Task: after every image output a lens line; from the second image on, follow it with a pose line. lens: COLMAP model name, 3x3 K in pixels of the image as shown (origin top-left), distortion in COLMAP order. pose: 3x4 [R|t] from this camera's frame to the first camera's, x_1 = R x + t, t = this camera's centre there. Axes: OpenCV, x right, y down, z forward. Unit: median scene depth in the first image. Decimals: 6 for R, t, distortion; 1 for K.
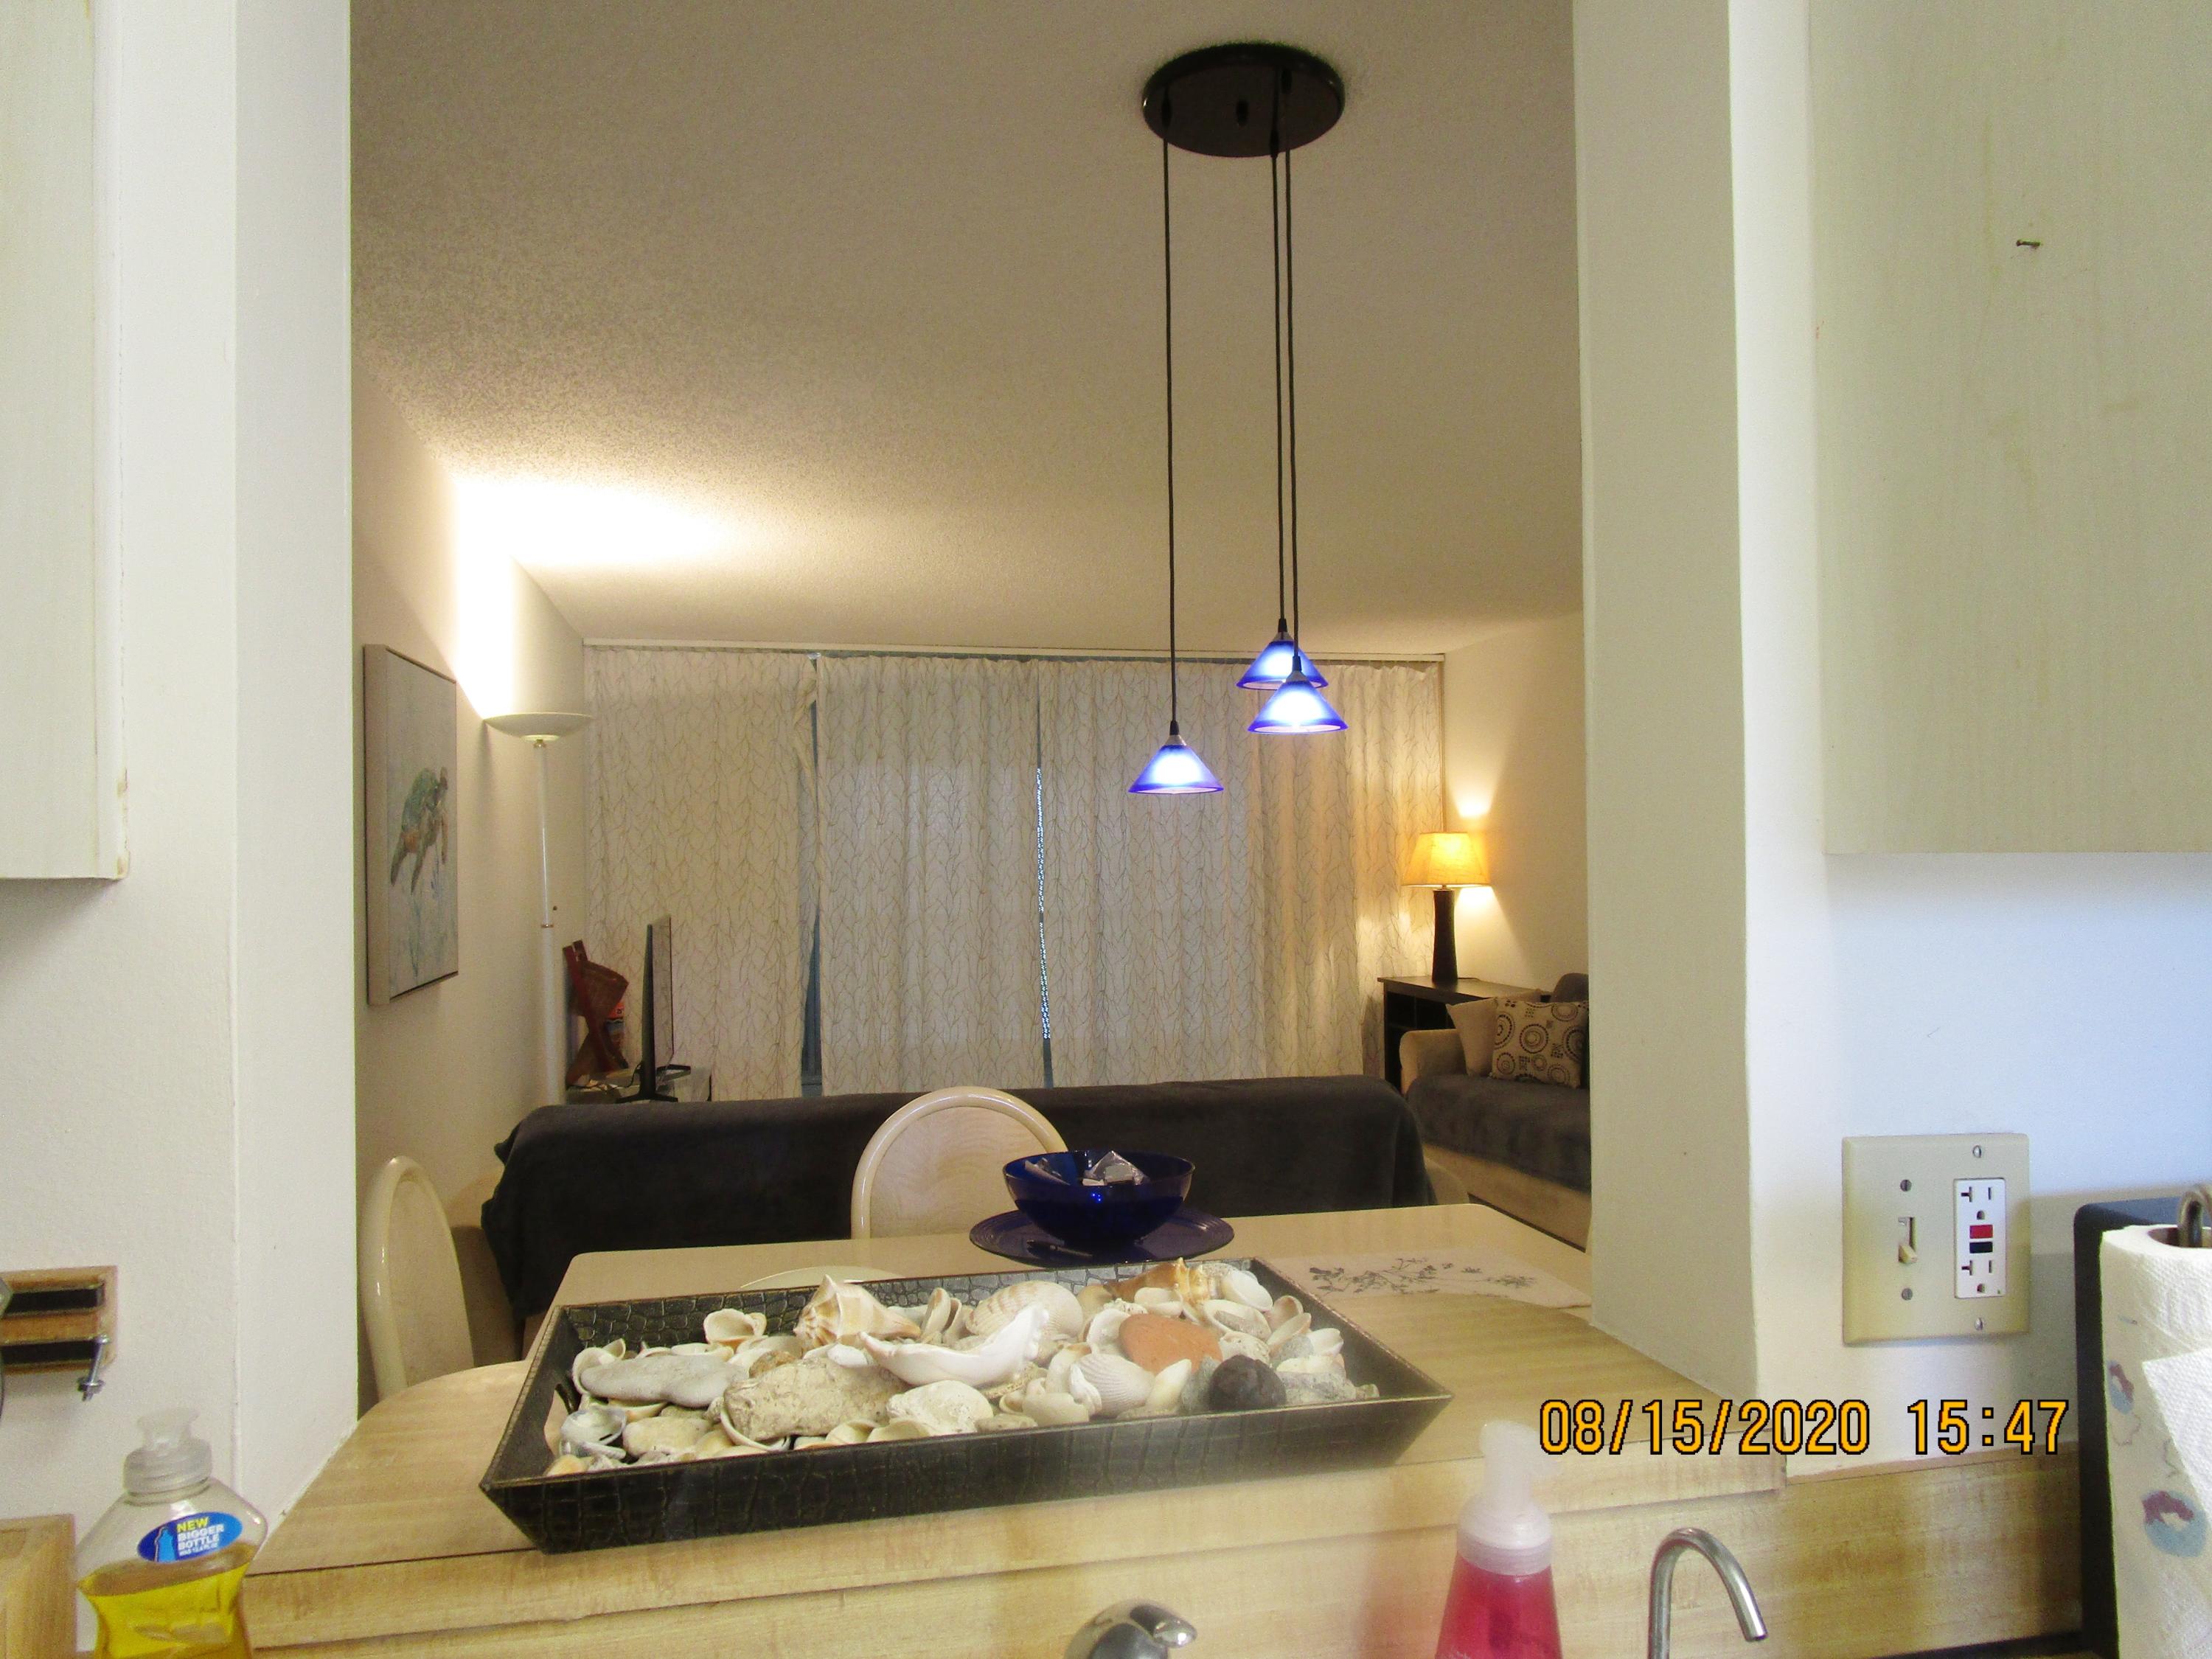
lens RADIAL K [[1607.1, 0, 1134.3], [0, 1607.1, 807.1], [0, 0, 1]] dist [-0.011710, 0.000411]
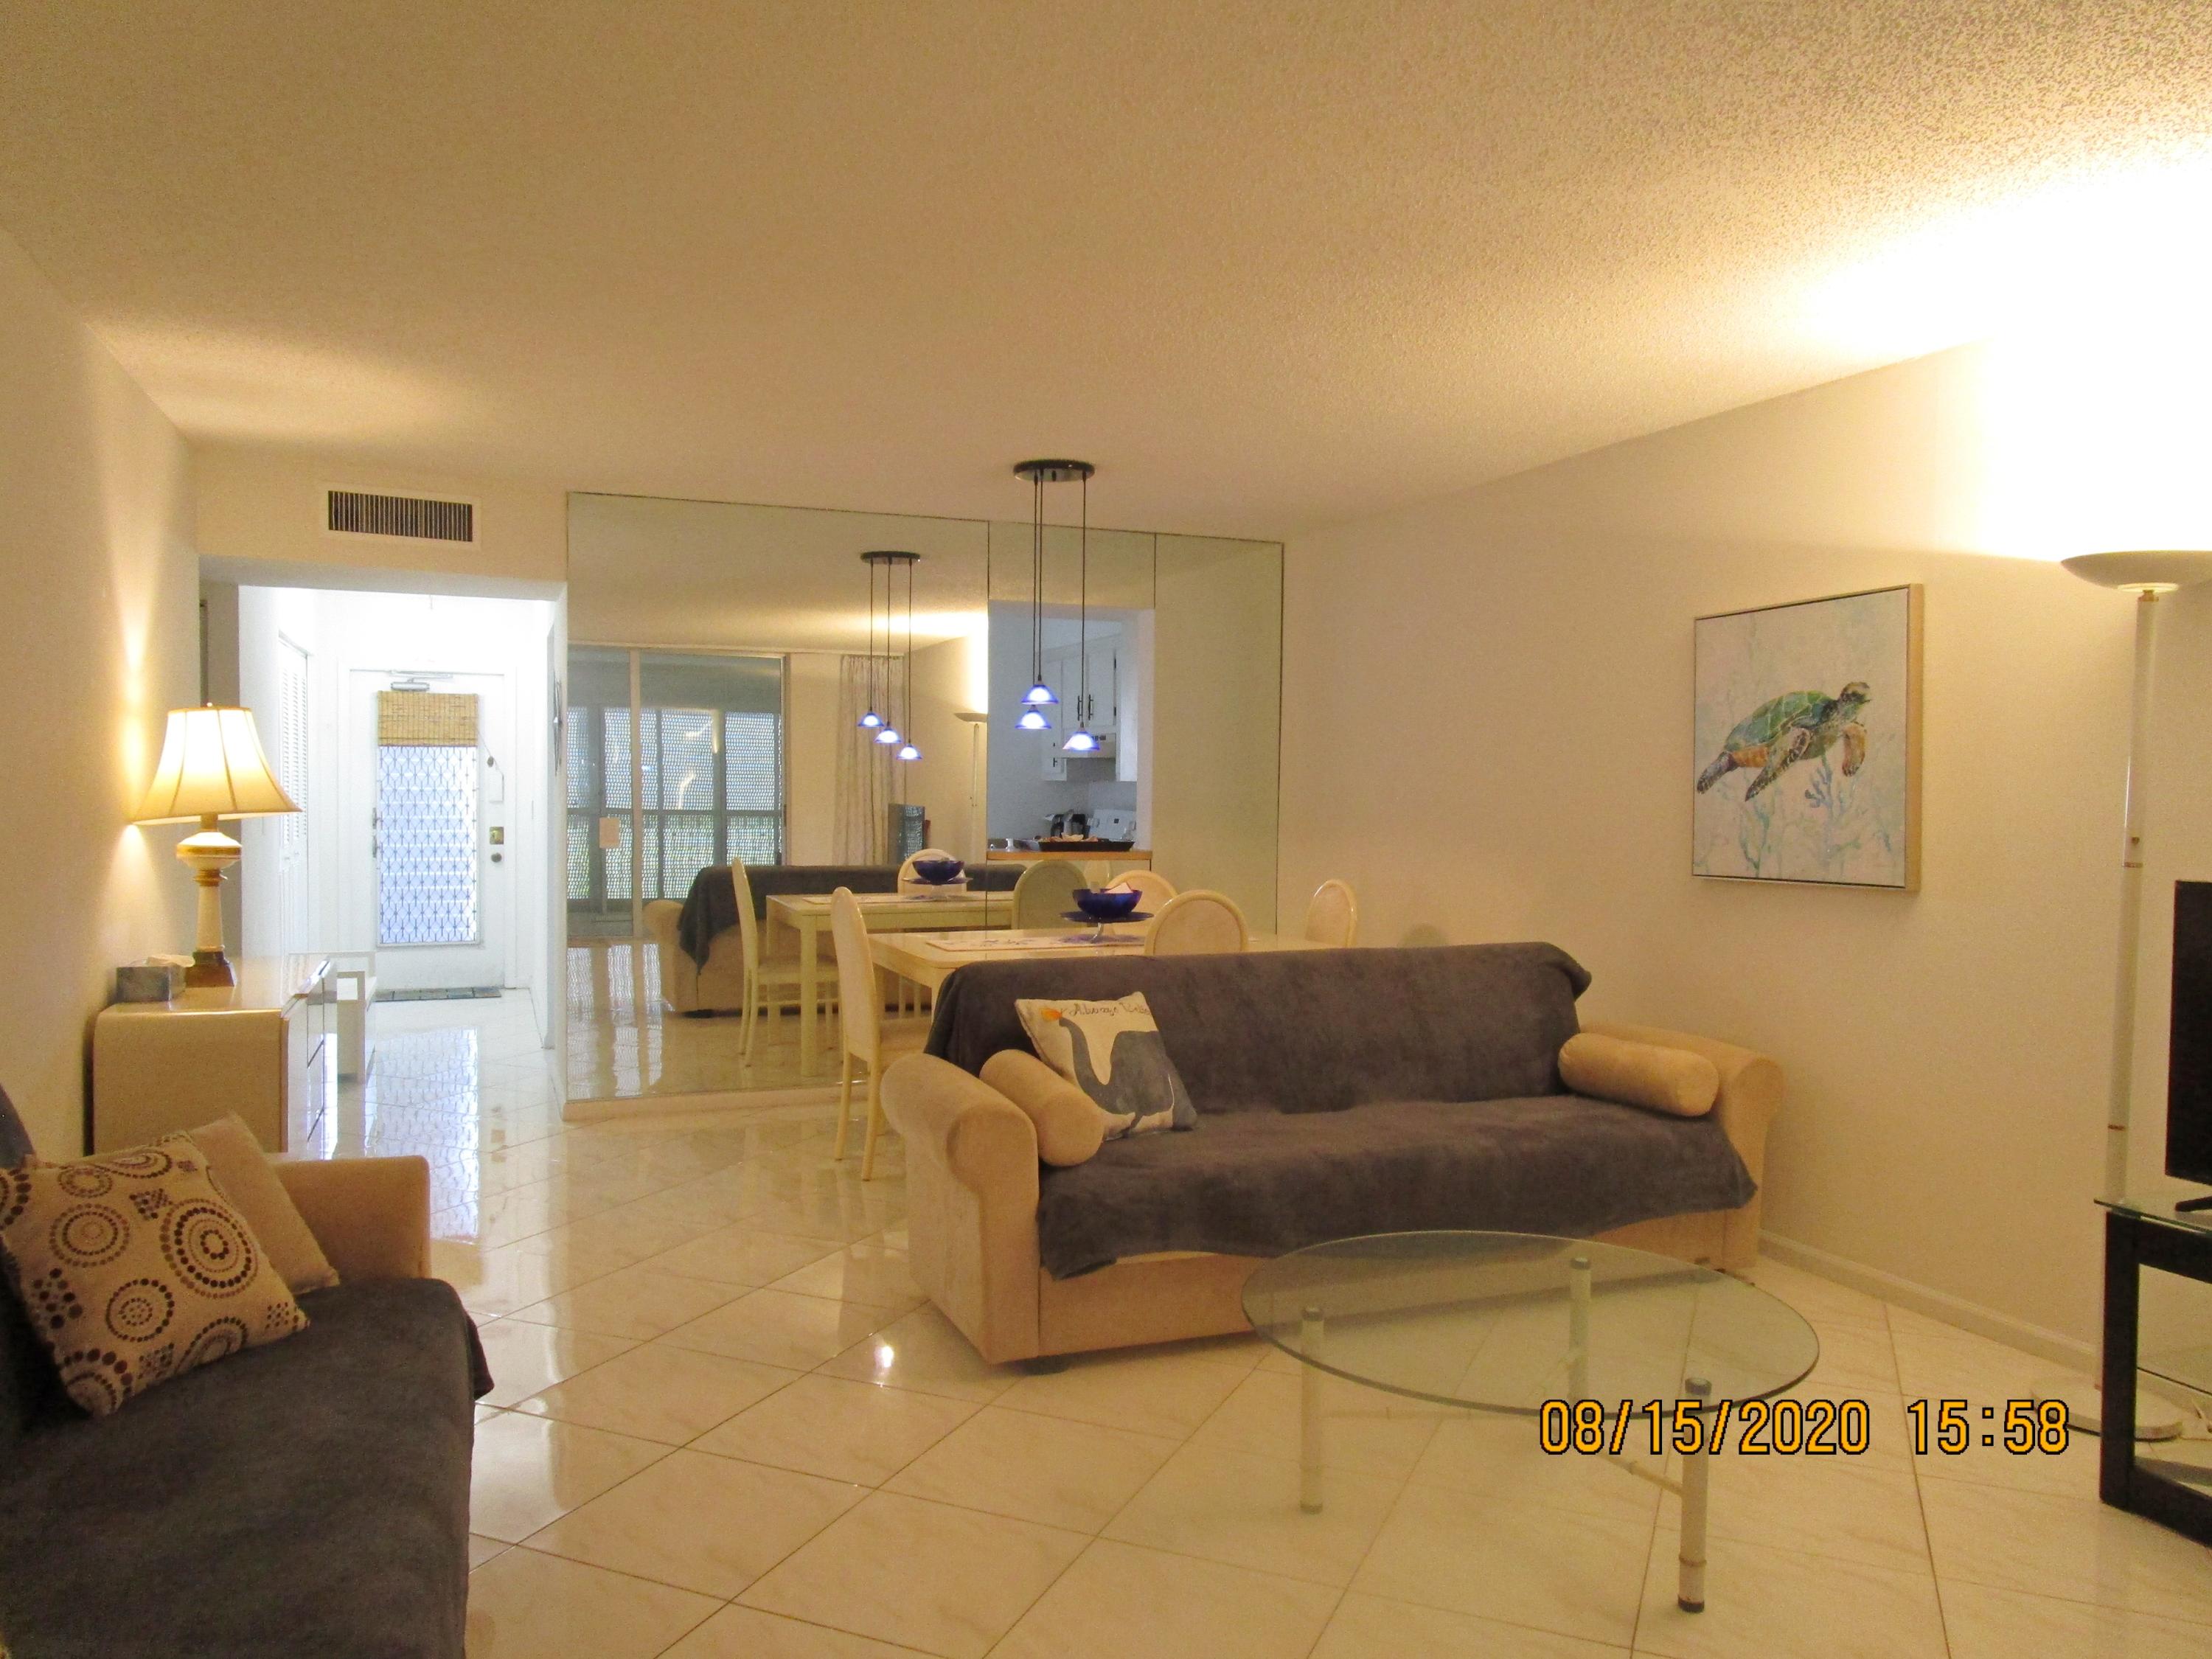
lens RADIAL K [[1607.1, 0, 1111.5], [0, 1607.1, 826.5], [0, 0, 1]] dist [-0.011710, 0.000411]
pose [[-0.987169, 0.006907, -0.159527, 0.106870], [0.008094, 0.999944, -0.006792, 0.036736], [0.159471, -0.007996, -0.987170, 1.004803]]
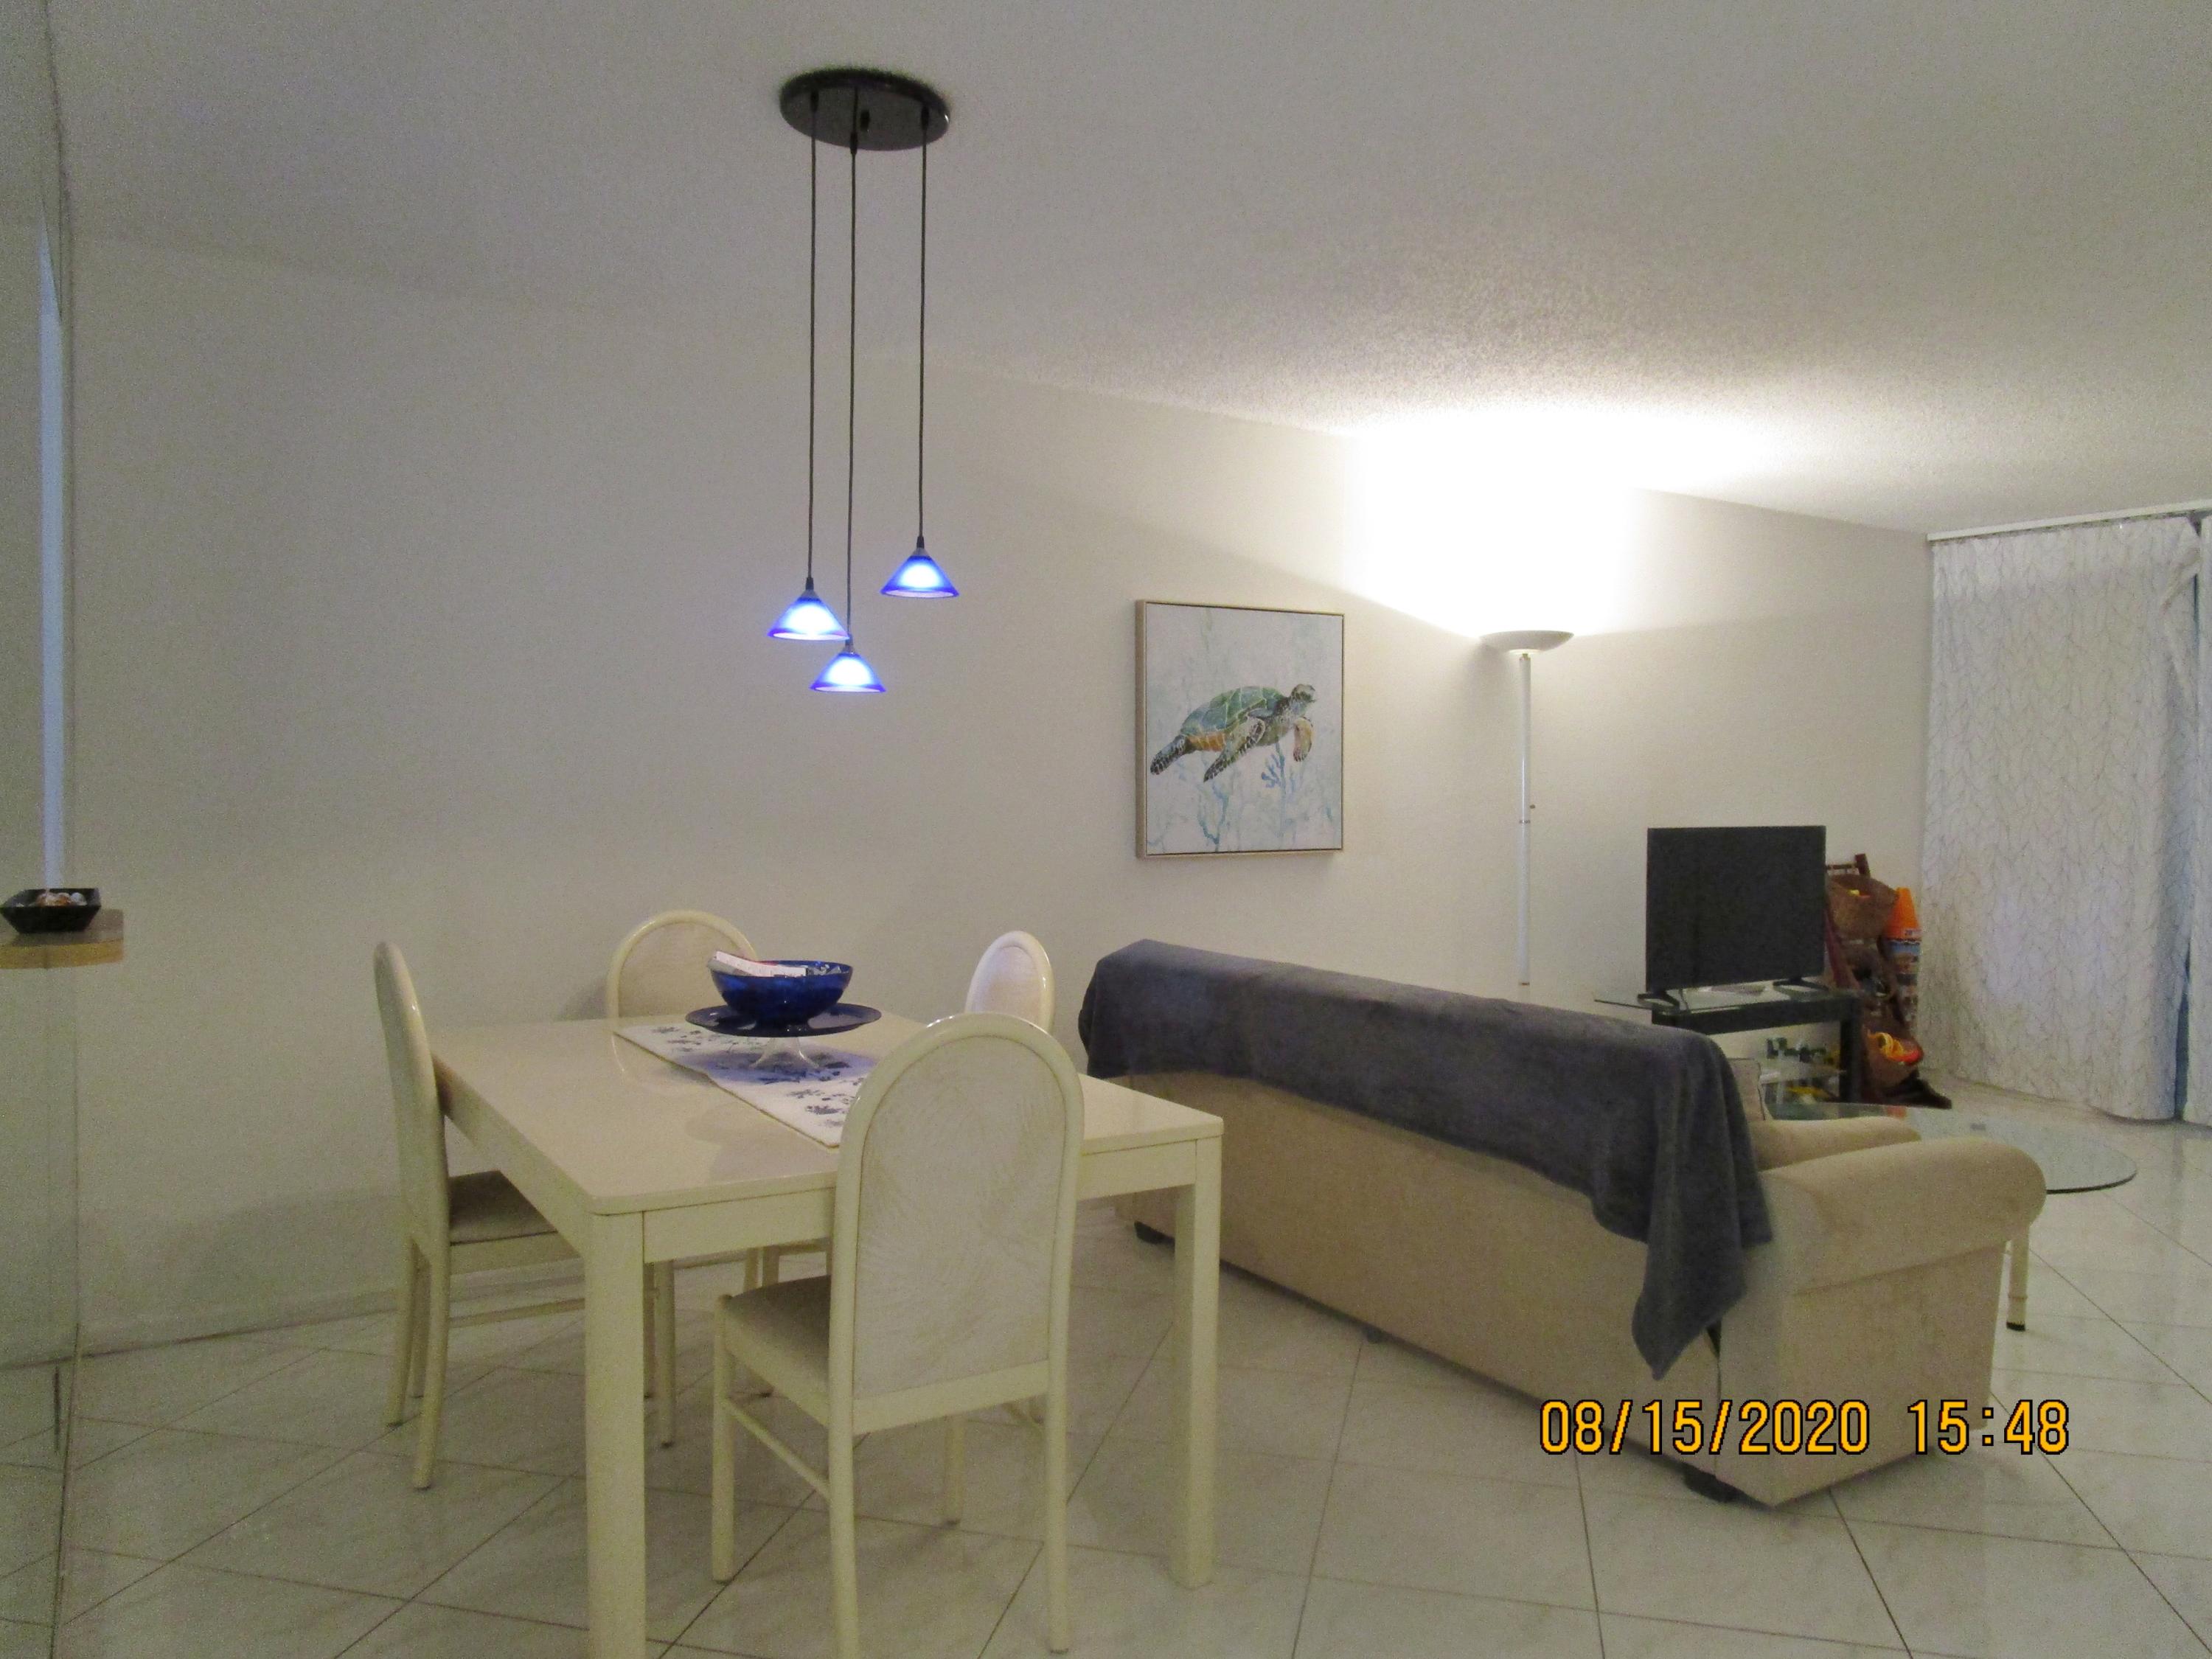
lens RADIAL K [[1607.1, 0, 1093.1], [0, 1607.1, 833.5], [0, 0, 1]] dist [-0.011710, 0.000411]
pose [[0.326086, 0.045033, -0.944267, 0.367034], [0.014209, 0.998518, 0.052527, 0.012034], [0.945233, -0.030546, 0.324963, 0.223896]]
